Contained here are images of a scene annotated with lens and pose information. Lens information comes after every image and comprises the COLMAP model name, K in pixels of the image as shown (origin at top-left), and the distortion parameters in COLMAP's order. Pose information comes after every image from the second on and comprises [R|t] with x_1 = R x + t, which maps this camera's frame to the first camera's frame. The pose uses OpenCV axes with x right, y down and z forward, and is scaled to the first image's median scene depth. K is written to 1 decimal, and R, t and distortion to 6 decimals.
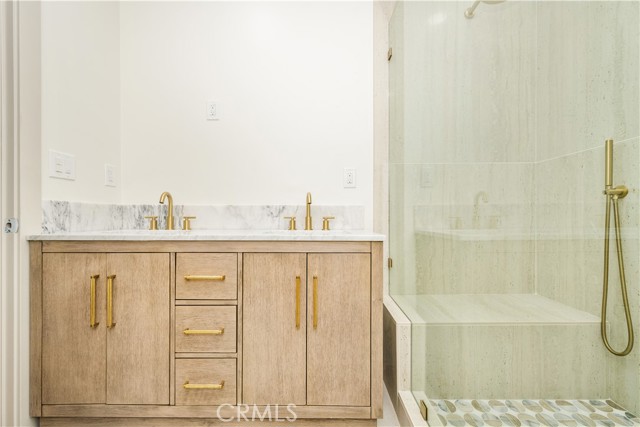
lens RADIAL K [[273.6, 0, 320.0], [0, 273.6, 213.5], [0, 0, 1]] dist [0.000236, 0.000151]
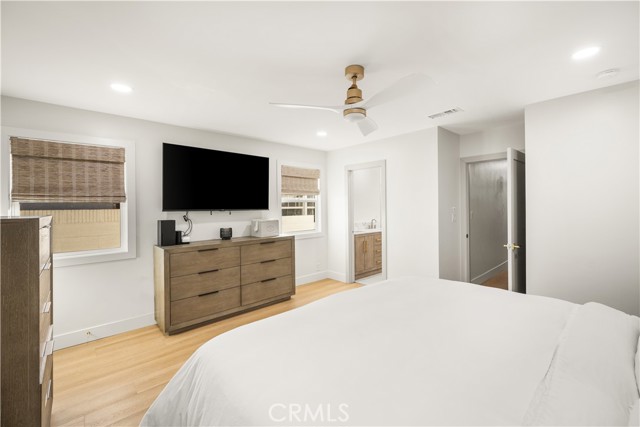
lens RADIAL K [[269.1, 0, 332.4], [0, 269.1, 215.7], [0, 0, 1]] dist [-0.001093, -0.000184]
pose [[0.711798, -0.025106, 0.701935, -3.868986], [0.002649, 0.999450, 0.033060, -0.309887], [-0.702379, -0.021673, 0.711473, -1.605750]]
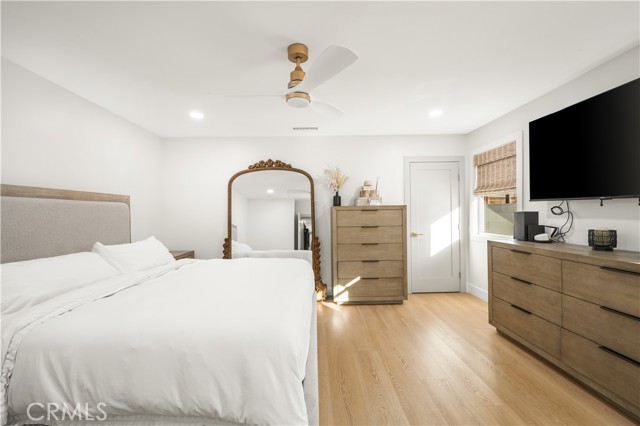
lens RADIAL K [[285.8, 0, 320.0], [0, 285.8, 213.0], [0, 0, 1]] dist [0.000690, 0.000063]
pose [[0.029121, 0.014953, -0.999464, 4.570410], [0.029926, 0.999427, 0.015824, -0.179498], [0.999128, -0.030371, 0.028657, 1.604453]]
